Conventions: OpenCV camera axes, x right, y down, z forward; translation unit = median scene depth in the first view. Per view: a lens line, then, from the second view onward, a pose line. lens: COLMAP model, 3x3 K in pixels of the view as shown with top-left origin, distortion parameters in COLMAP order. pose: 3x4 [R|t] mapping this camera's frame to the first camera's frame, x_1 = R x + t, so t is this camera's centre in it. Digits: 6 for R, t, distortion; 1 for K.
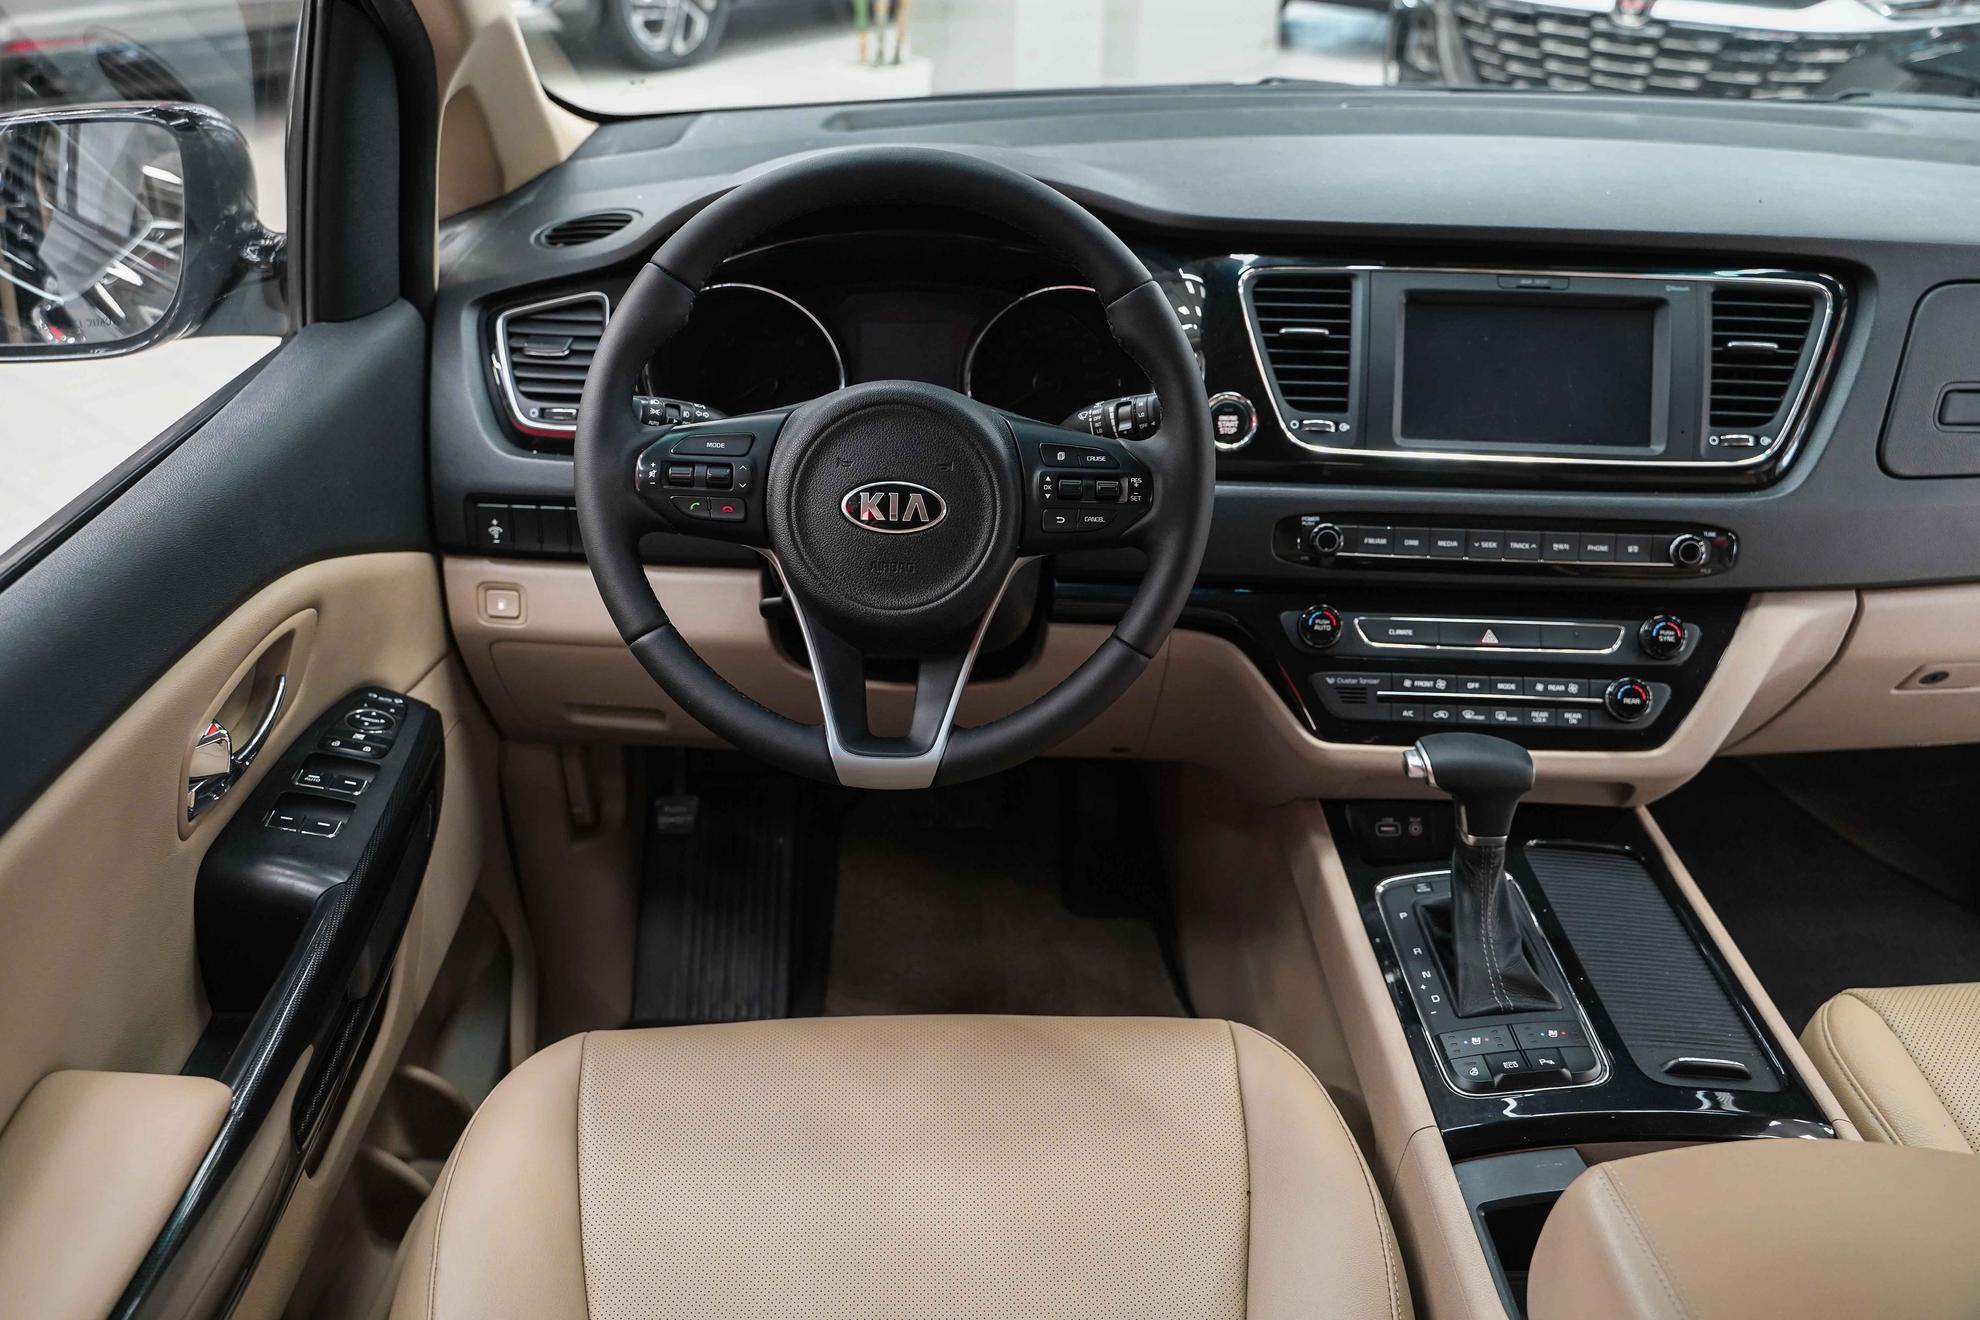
lens RADIAL K [[1551.4, 0, 990.0], [0, 1551.4, 660.0], [0, 0, 1]] dist [-0.012489, -0.004799]
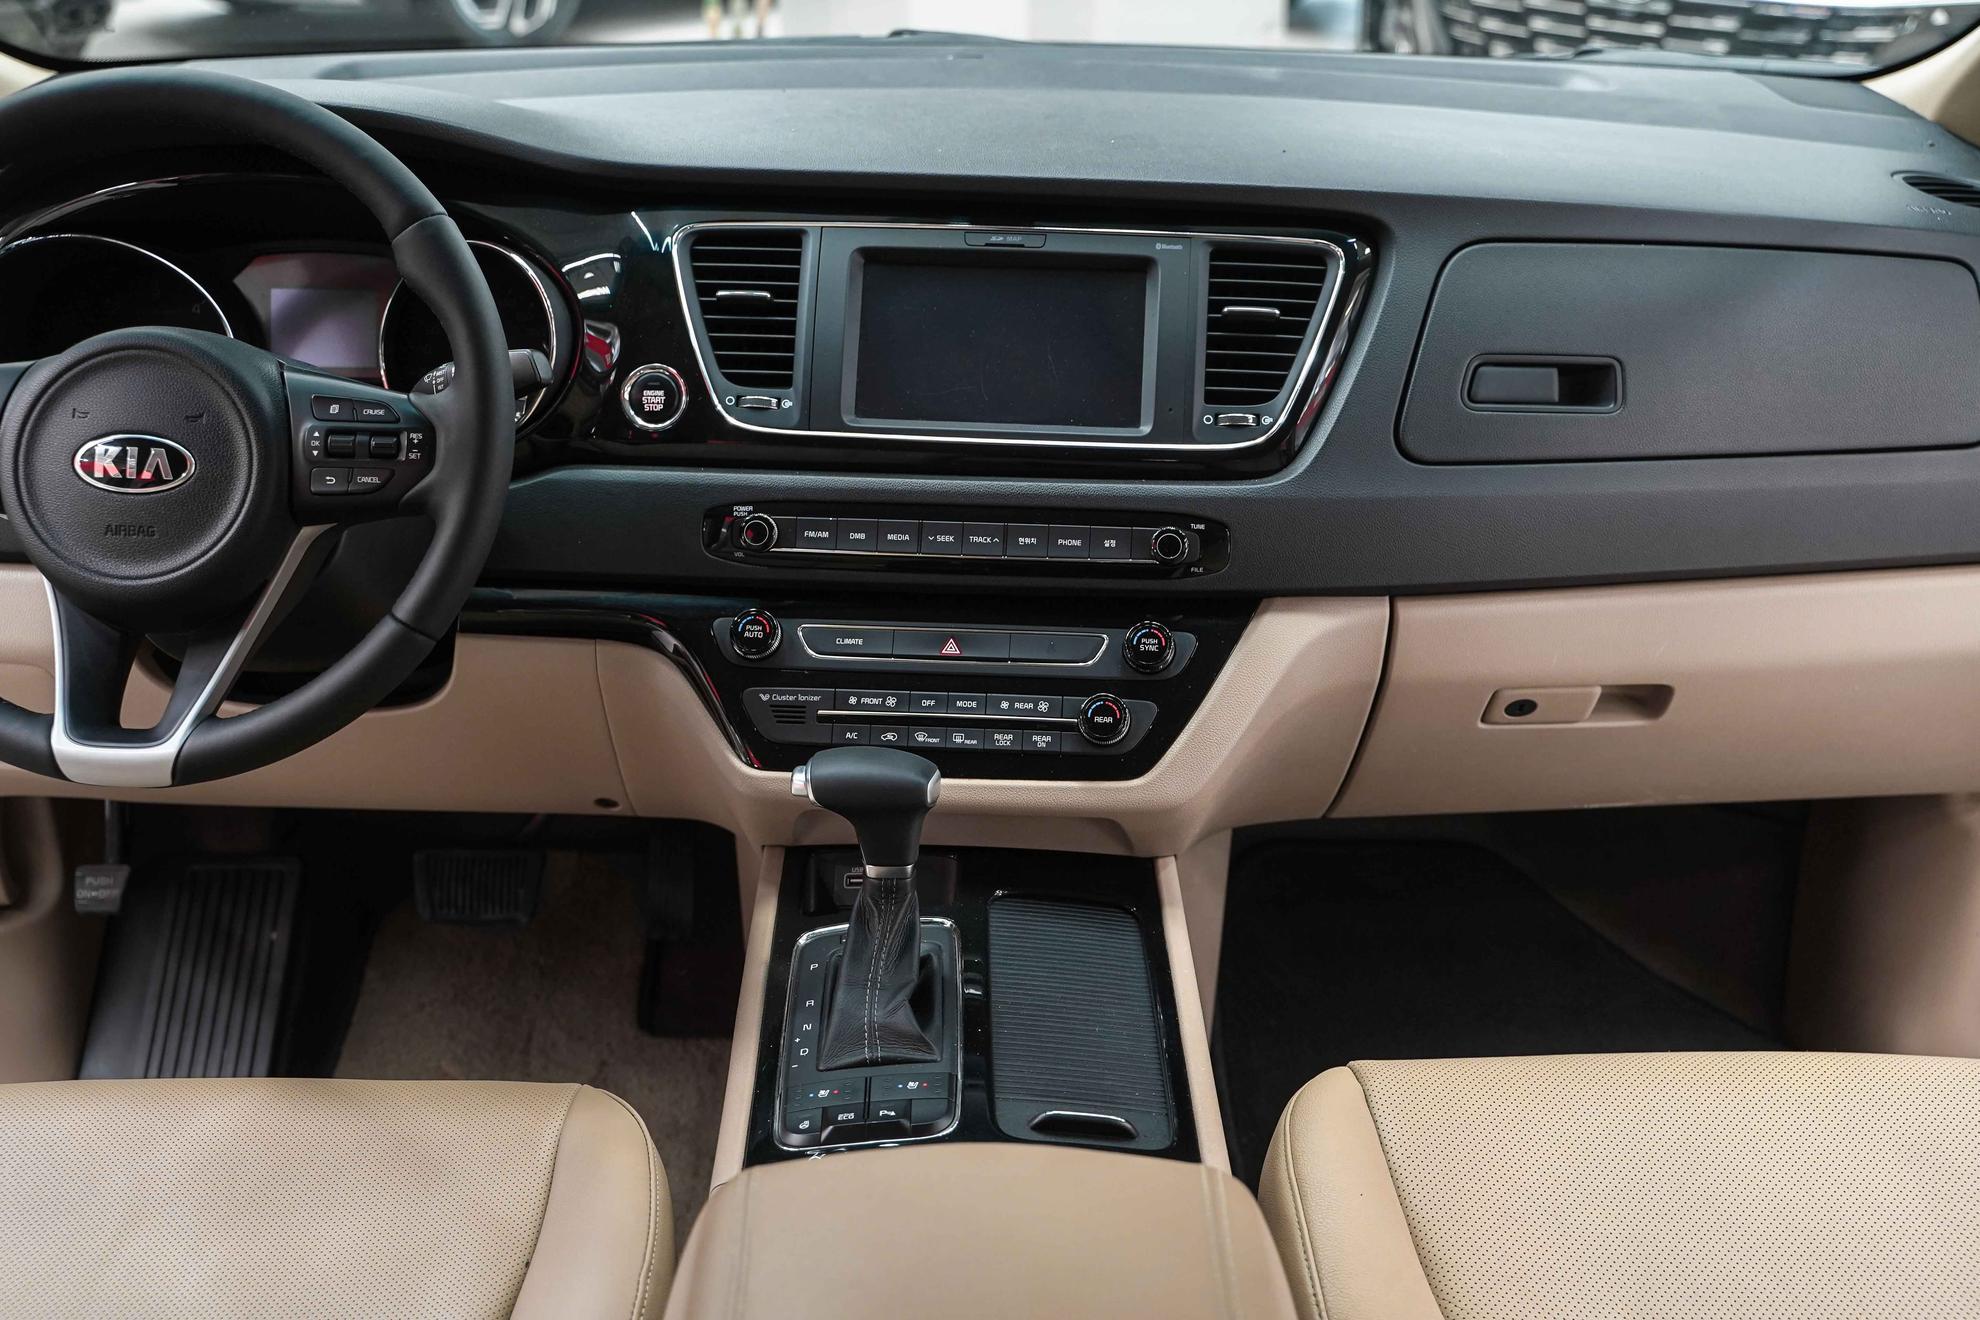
lens RADIAL K [[2065.6, 0, 990.0], [0, 2065.6, 660.0], [0, 0, 1]] dist [0.001947, -0.015467]
pose [[0.999976, 0.006608, 0.002216, 0.343524], [-0.006398, 0.996414, -0.084369, 0.088562], [-0.002766, 0.084352, 0.996432, -0.133140]]
